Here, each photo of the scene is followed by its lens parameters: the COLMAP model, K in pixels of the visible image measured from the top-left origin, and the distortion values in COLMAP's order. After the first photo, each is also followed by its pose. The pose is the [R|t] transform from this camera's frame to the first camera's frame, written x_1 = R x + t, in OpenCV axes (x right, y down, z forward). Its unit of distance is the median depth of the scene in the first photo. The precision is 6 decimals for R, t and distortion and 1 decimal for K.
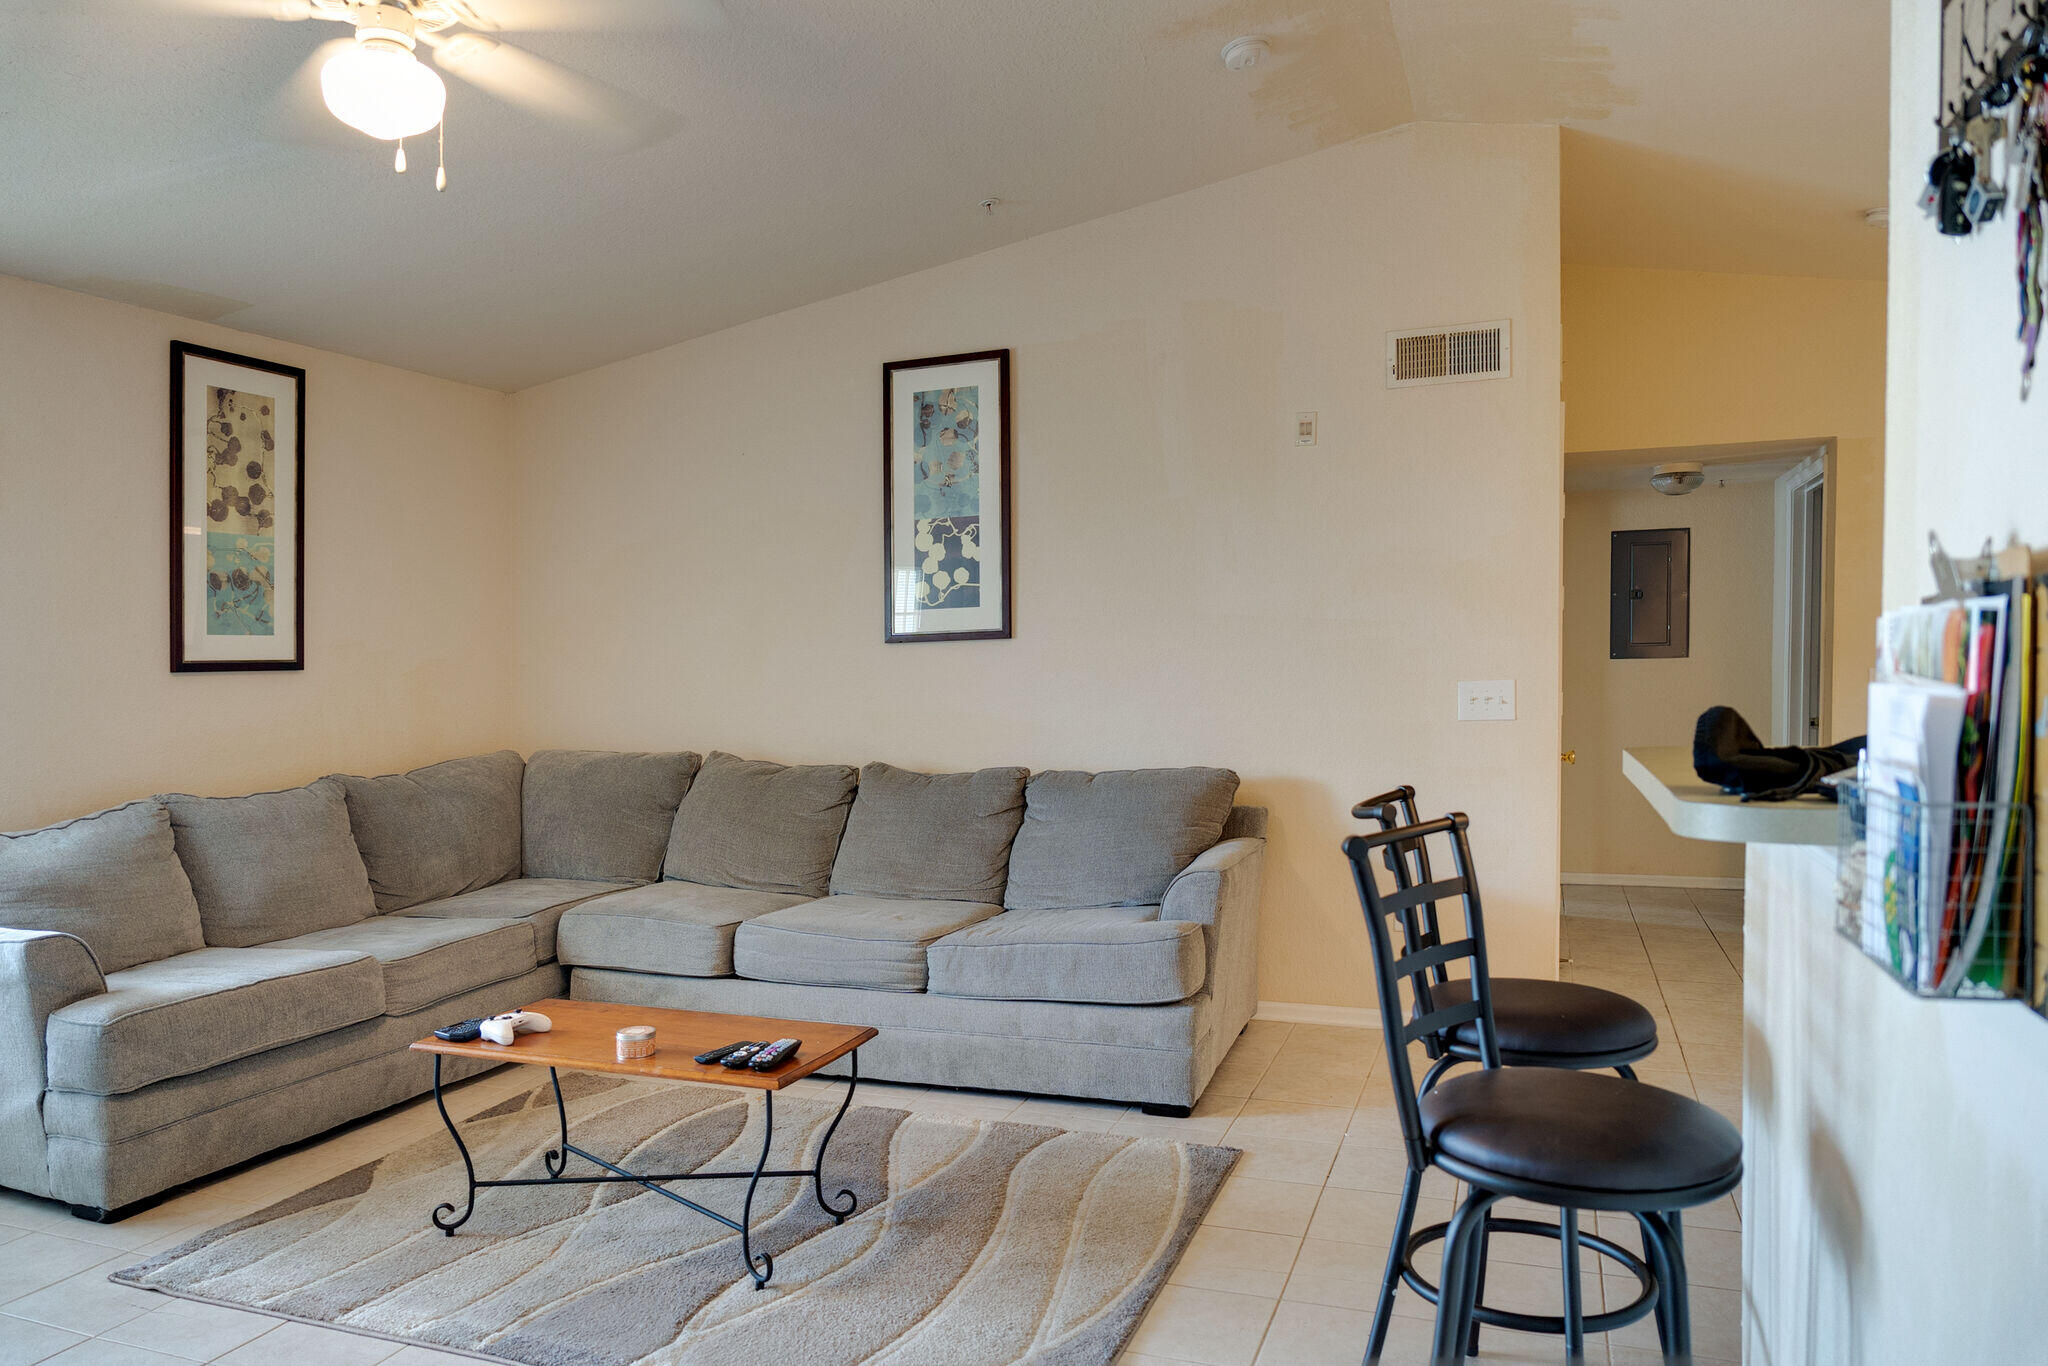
lens RADIAL K [[1420.2, 0, 1080.7], [0, 1420.2, 659.7], [0, 0, 1]] dist [-0.020919, 0.001563]
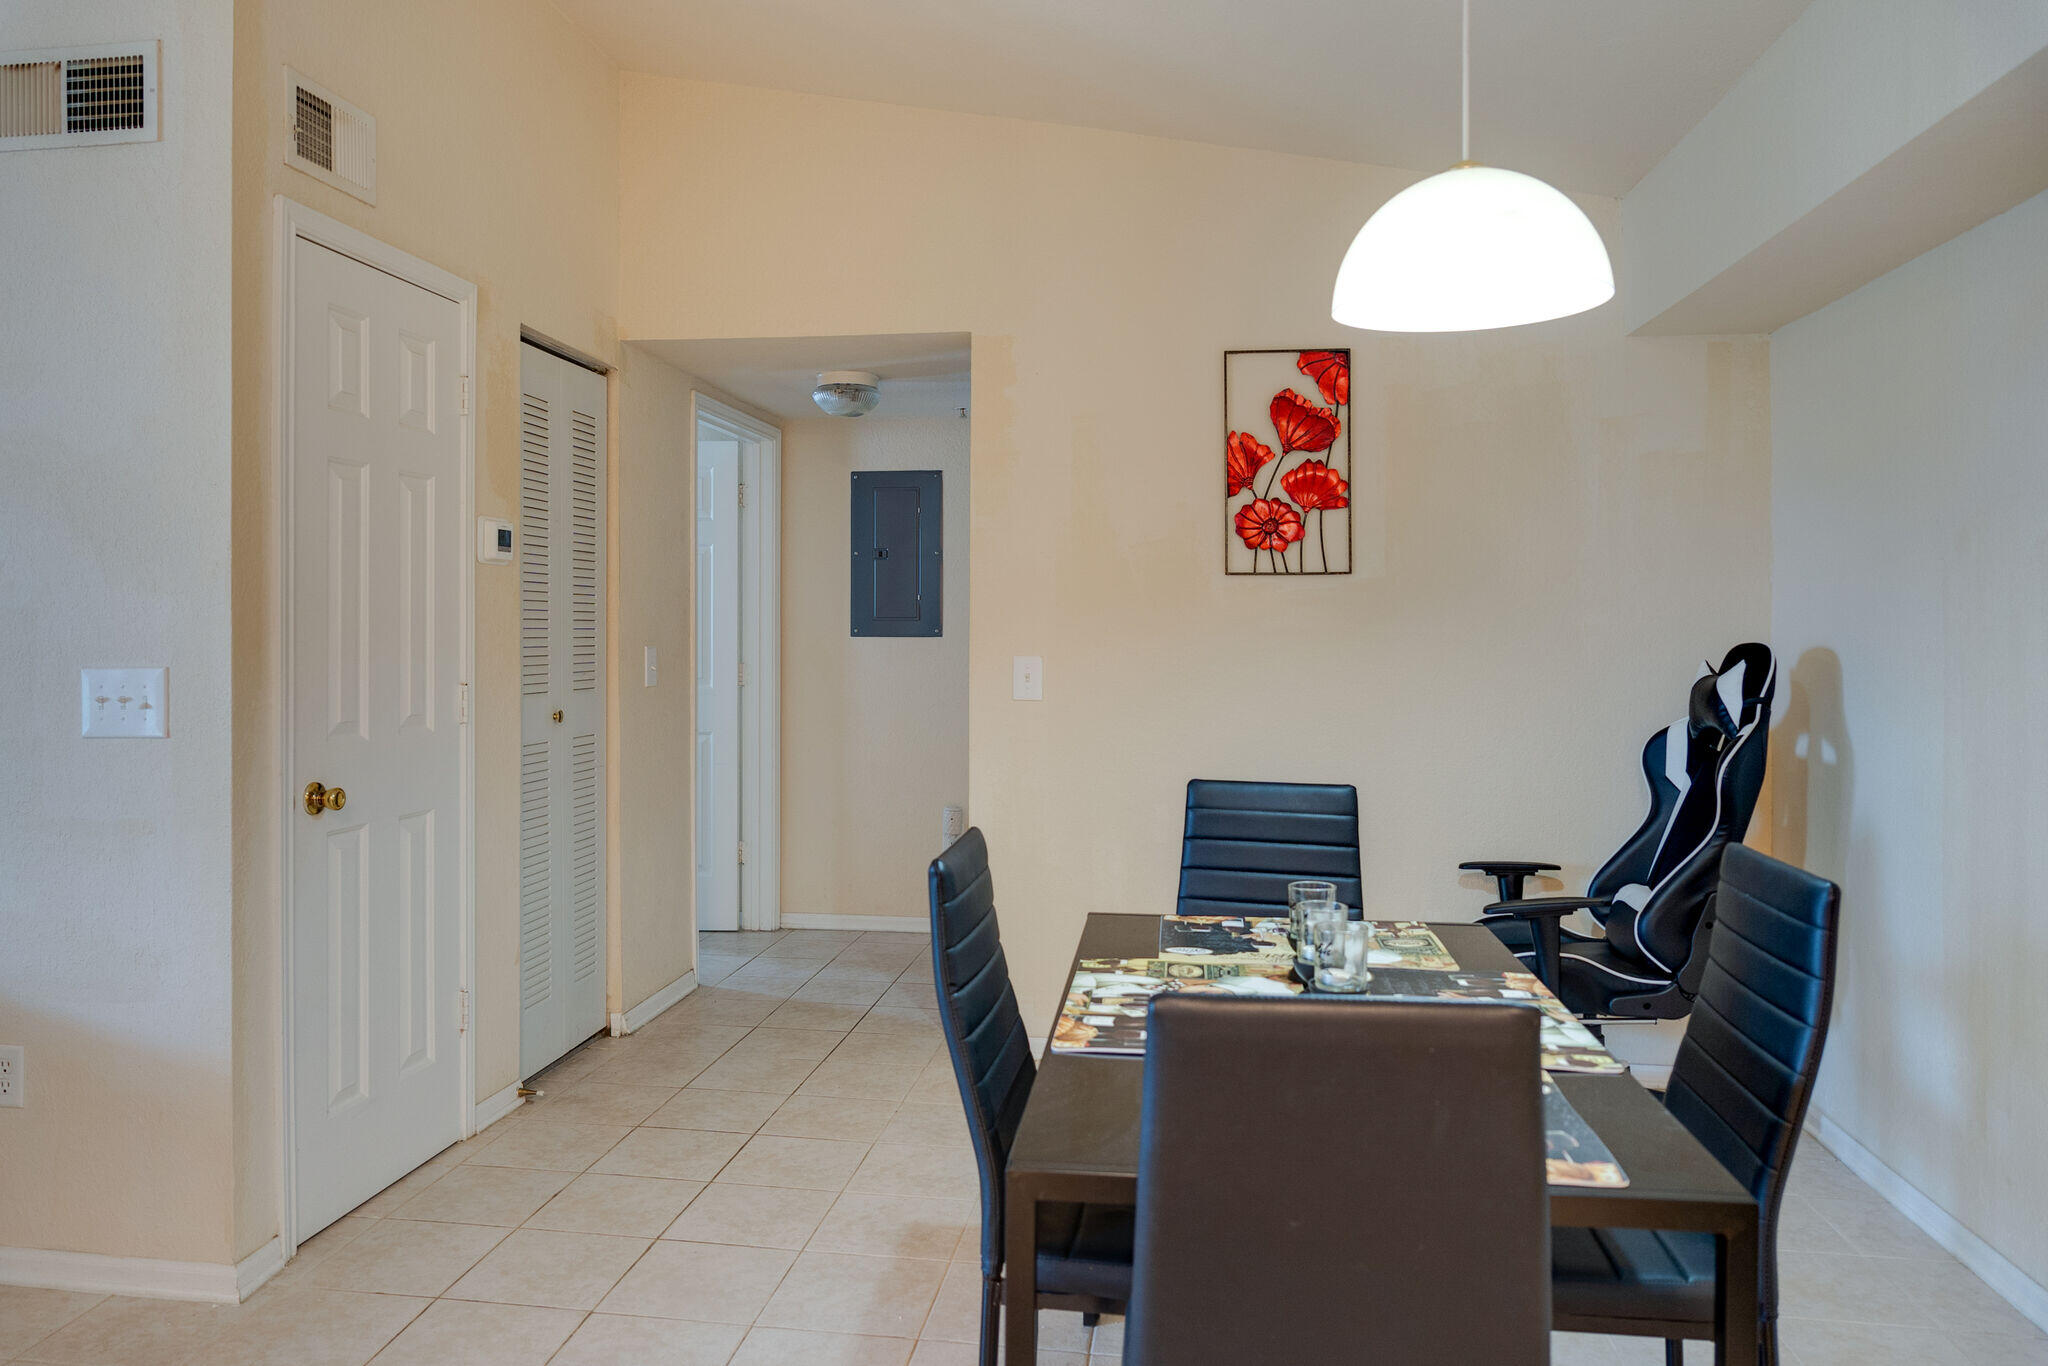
lens RADIAL K [[1419.9, 0, 1032.9], [0, 1419.9, 656.7], [0, 0, 1]] dist [-0.008238, 0.001837]
pose [[0.982851, 0.011199, 0.184062, 0.382913], [-0.013529, 0.999843, 0.011407, -0.000779], [-0.183905, -0.013701, 0.982849, 0.256950]]
